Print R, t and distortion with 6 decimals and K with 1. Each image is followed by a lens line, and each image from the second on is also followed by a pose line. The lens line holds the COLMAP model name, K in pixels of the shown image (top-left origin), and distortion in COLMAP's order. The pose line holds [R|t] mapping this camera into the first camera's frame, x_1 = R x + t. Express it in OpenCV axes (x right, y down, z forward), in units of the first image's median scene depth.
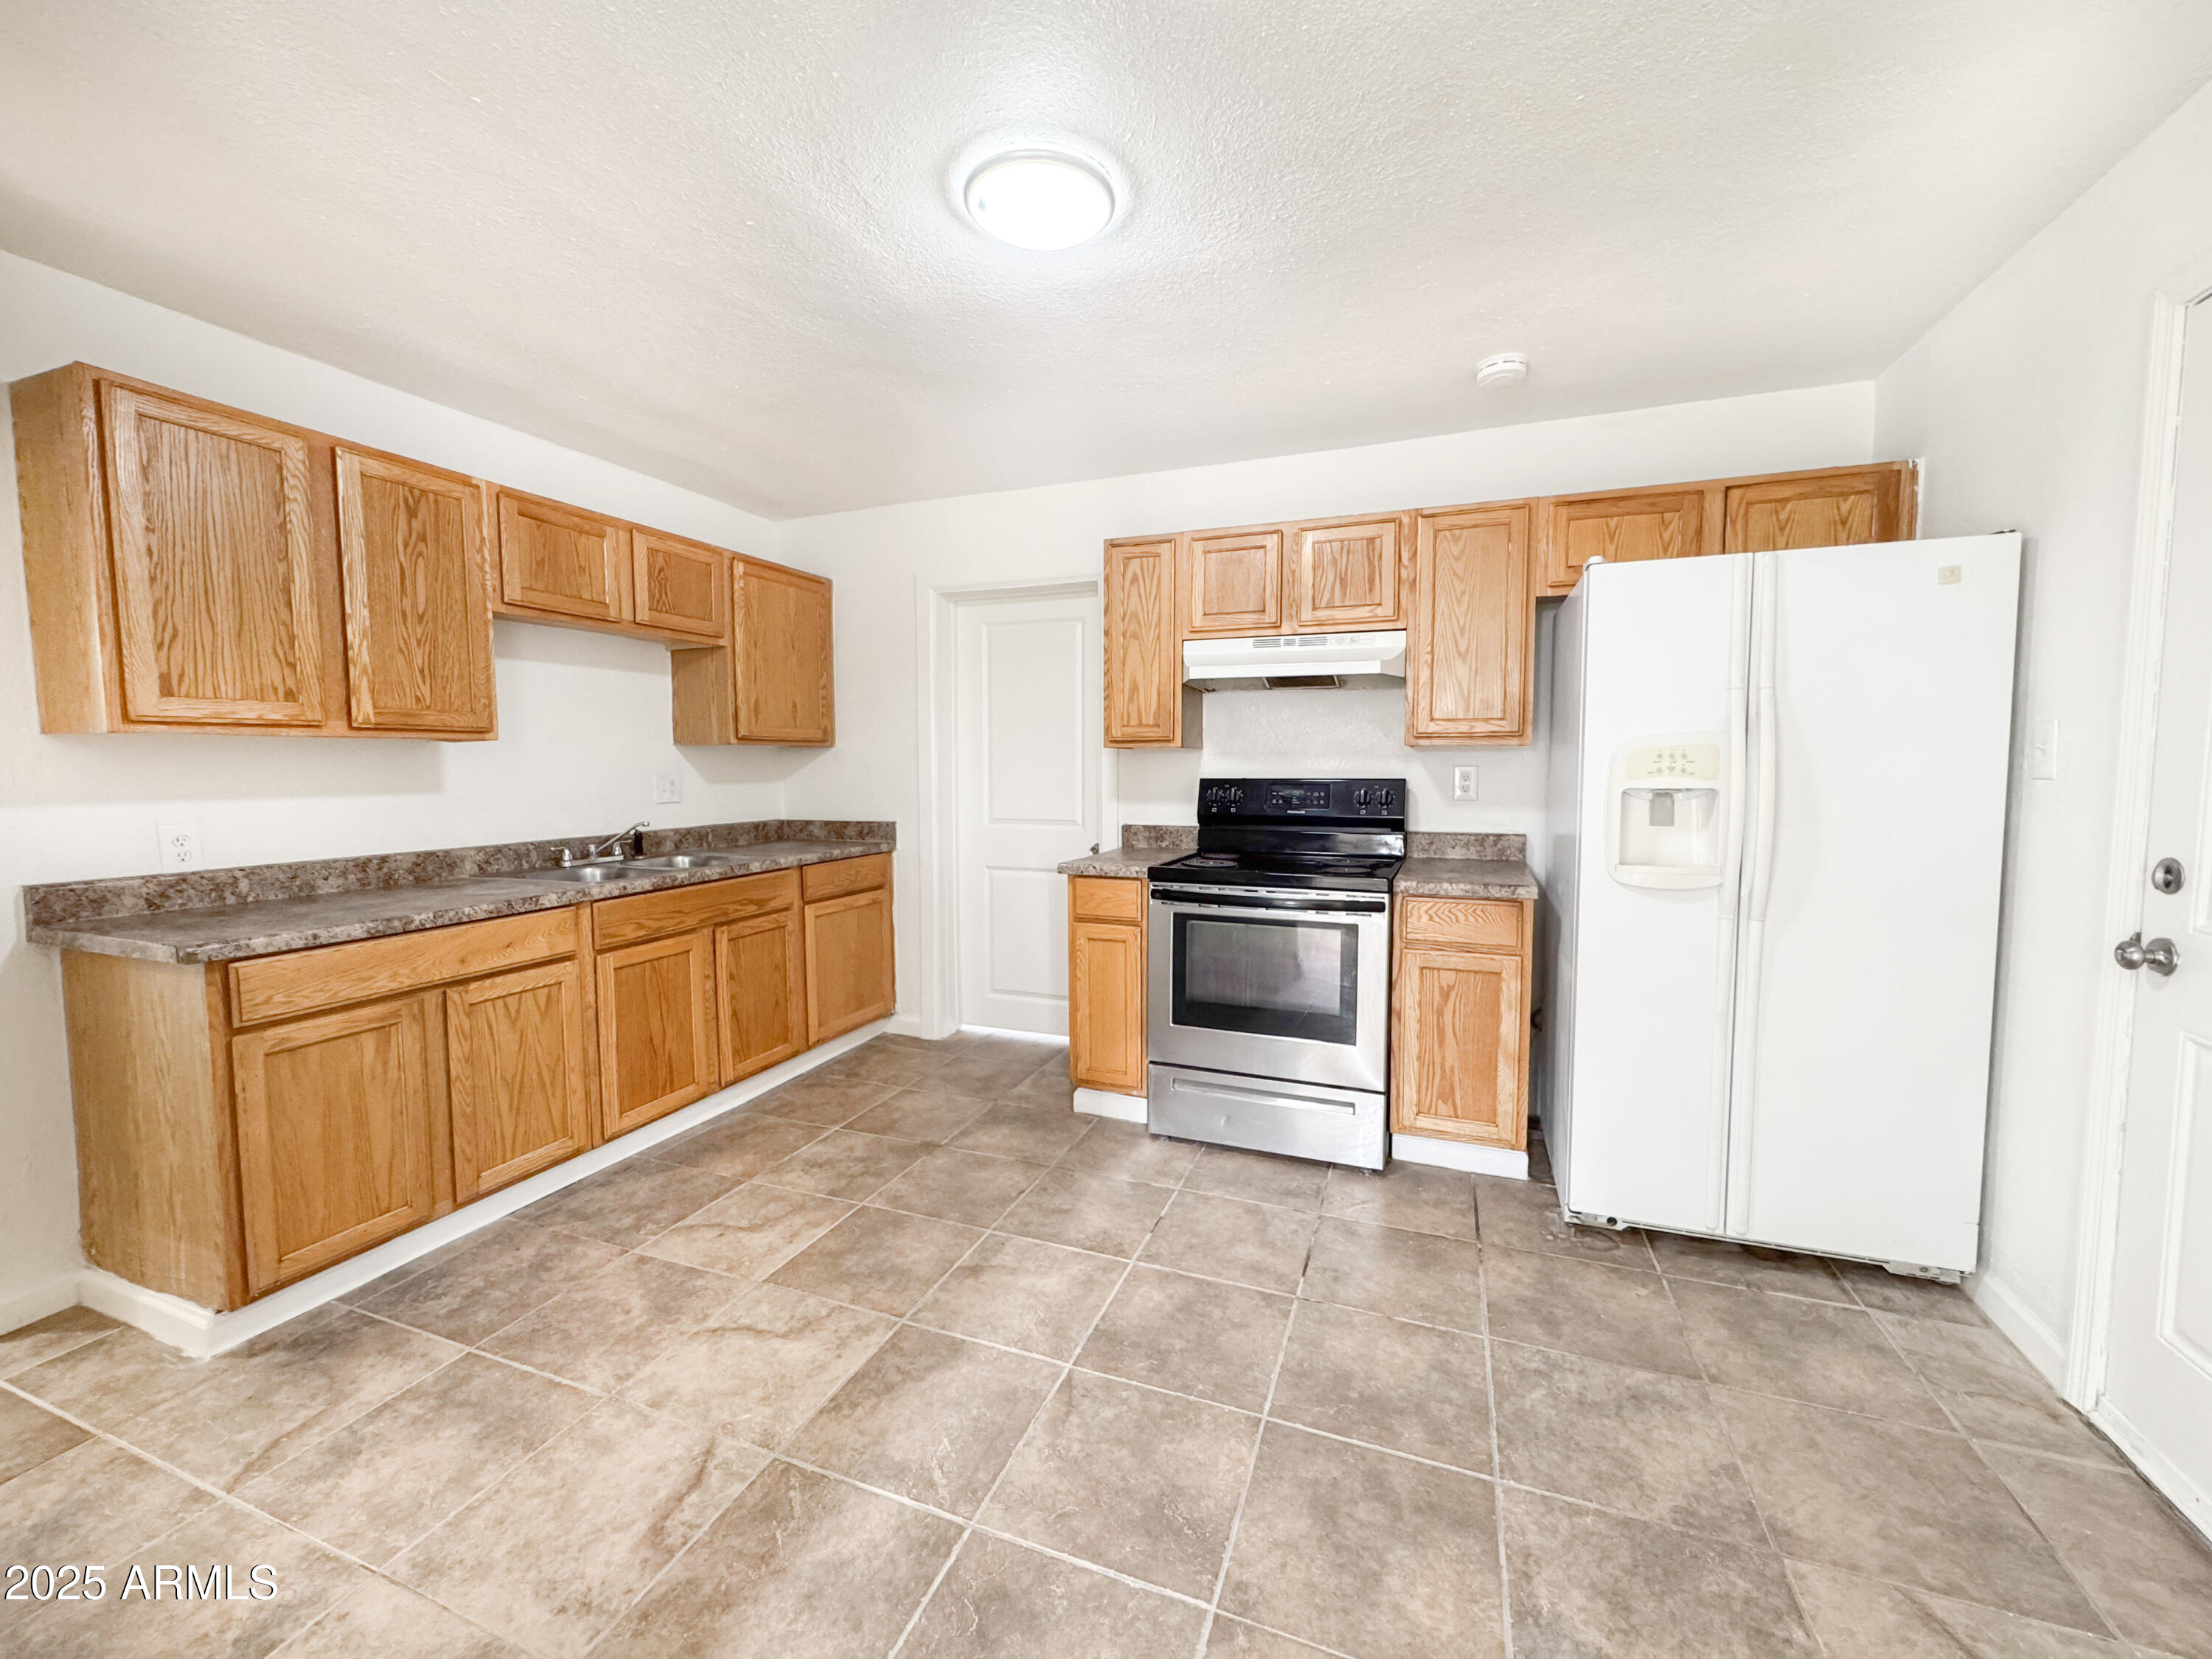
lens RADIAL K [[874.9, 0, 1106.0], [0, 874.9, 829.5], [0, 0, 1]] dist [-0.000895, -0.000038]
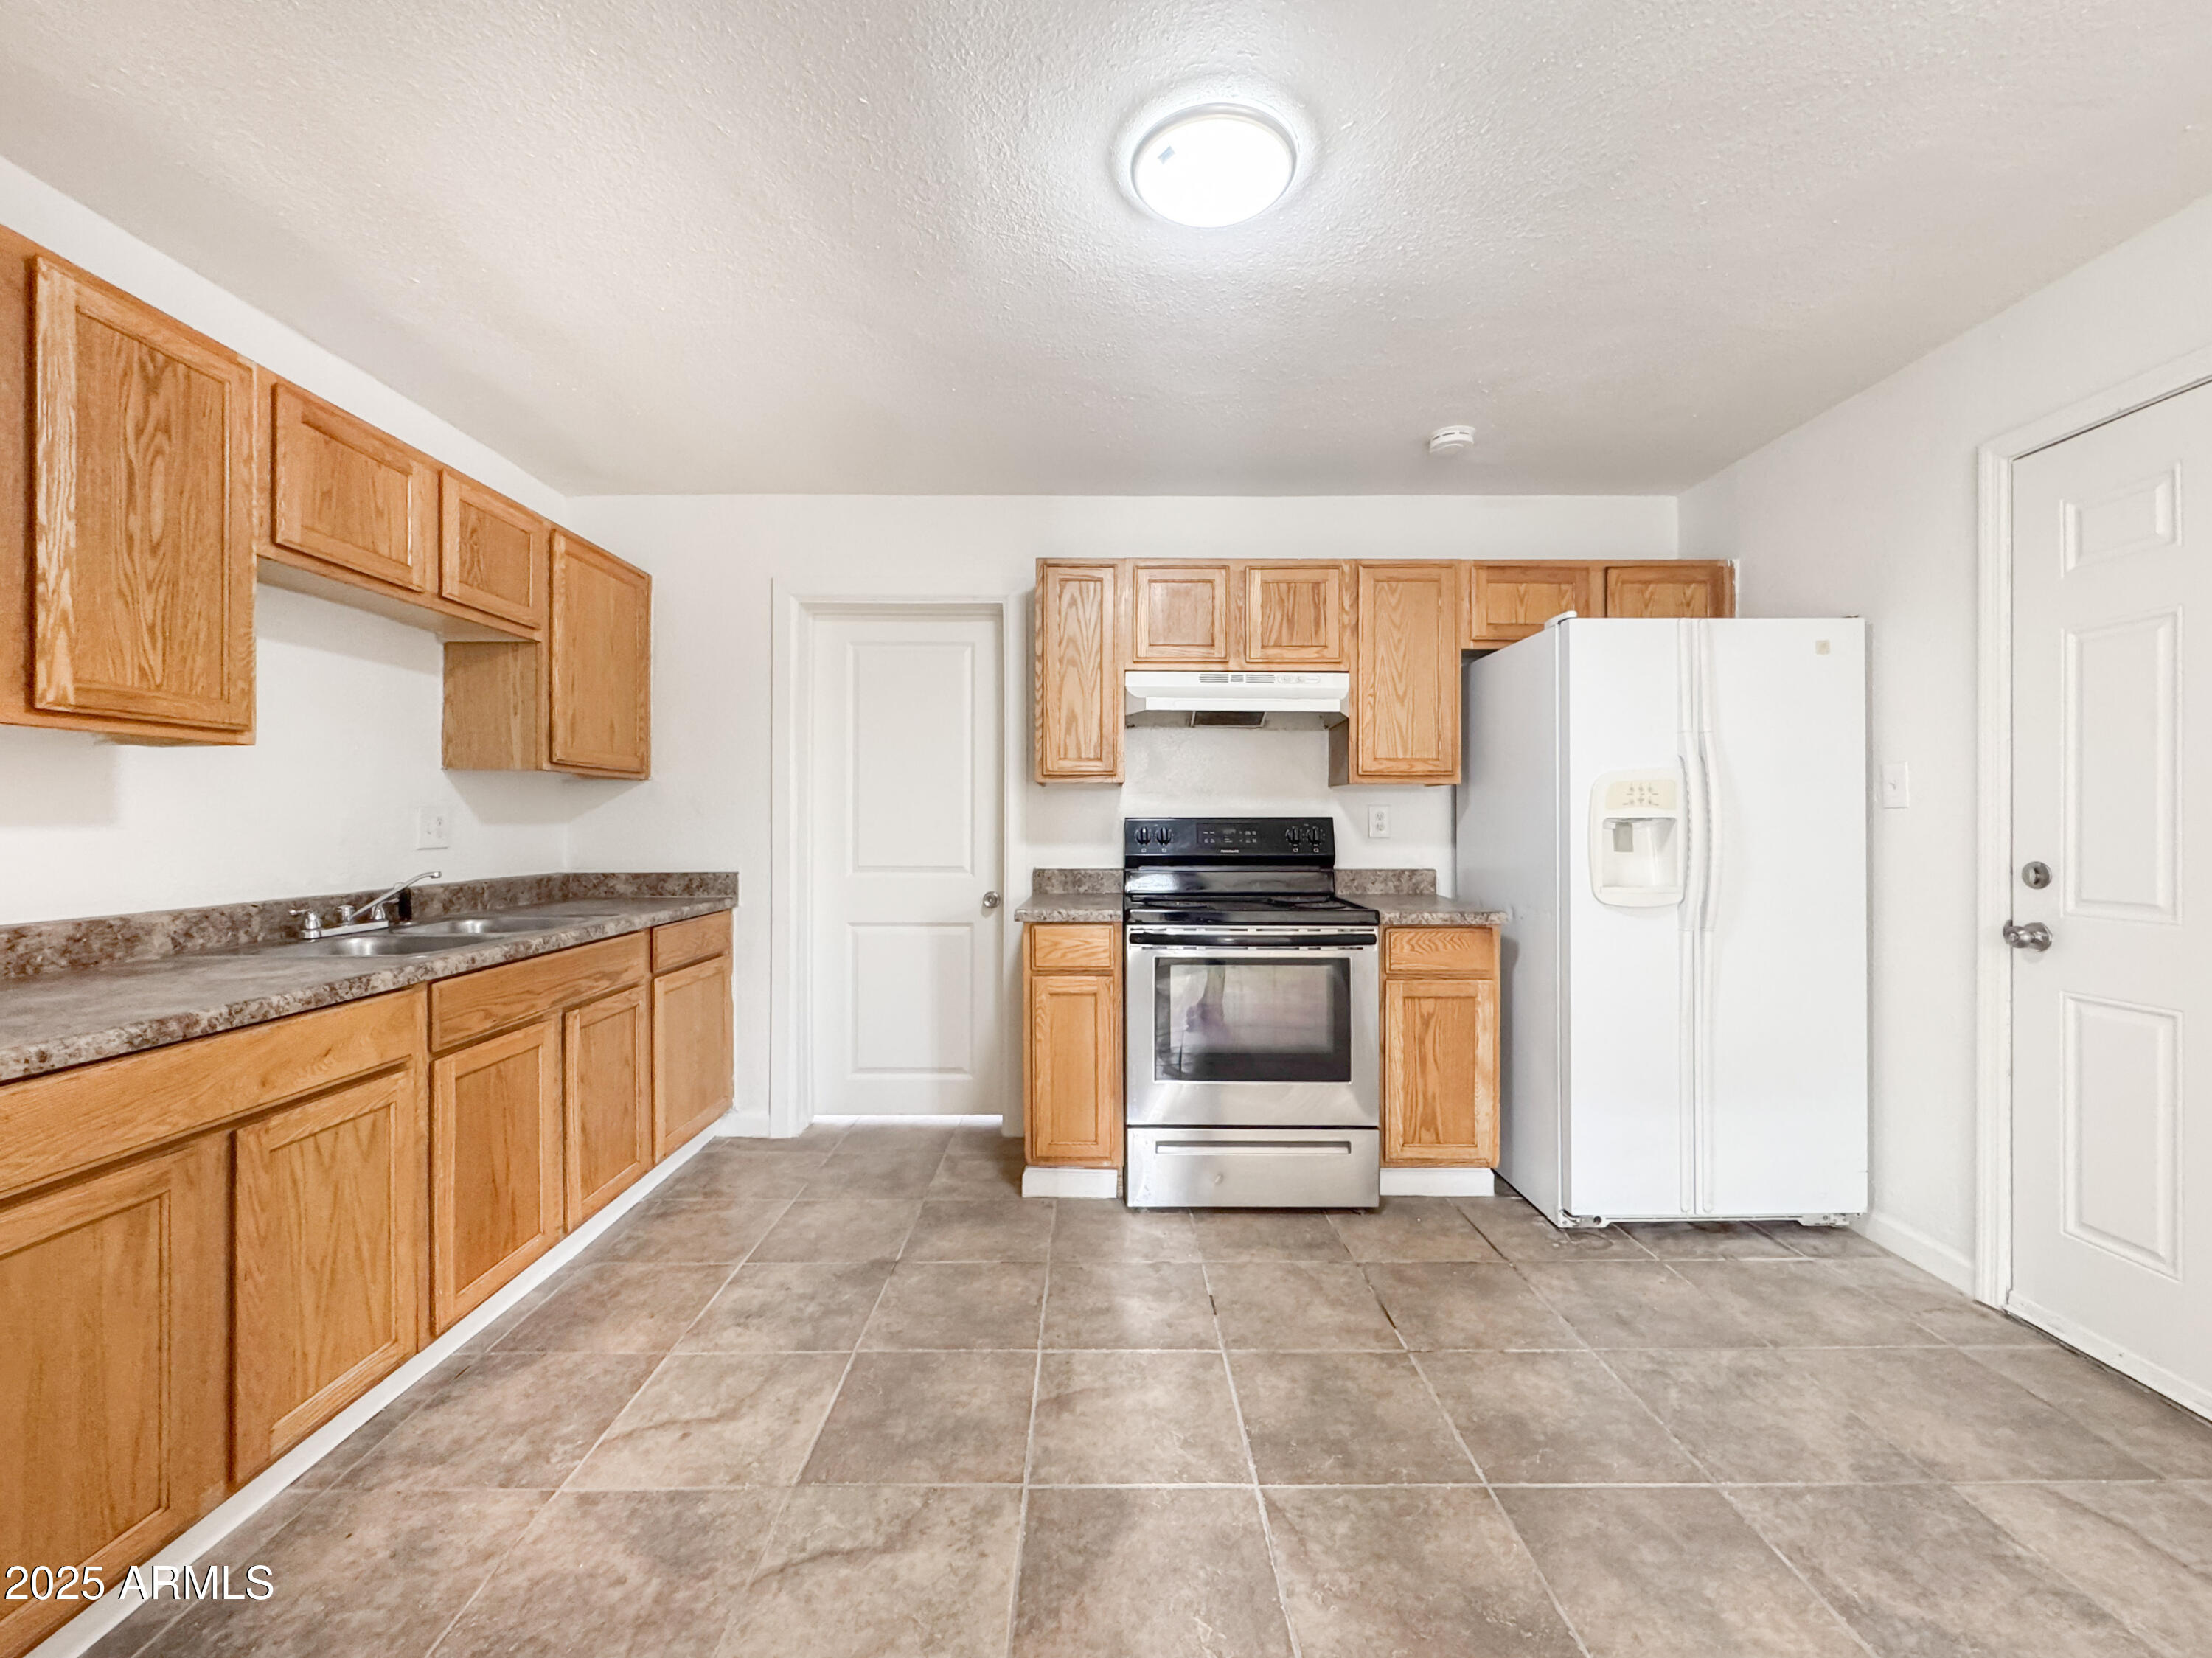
lens RADIAL K [[898.6, 0, 1110.6], [0, 898.6, 828.9], [0, 0, 1]] dist [-0.000742, -0.000445]
pose [[0.931719, 0.000556, 0.363179, -0.346754], [0.024589, 0.997608, -0.064610, 0.021471], [-0.362346, 0.069128, 0.929477, 0.140357]]
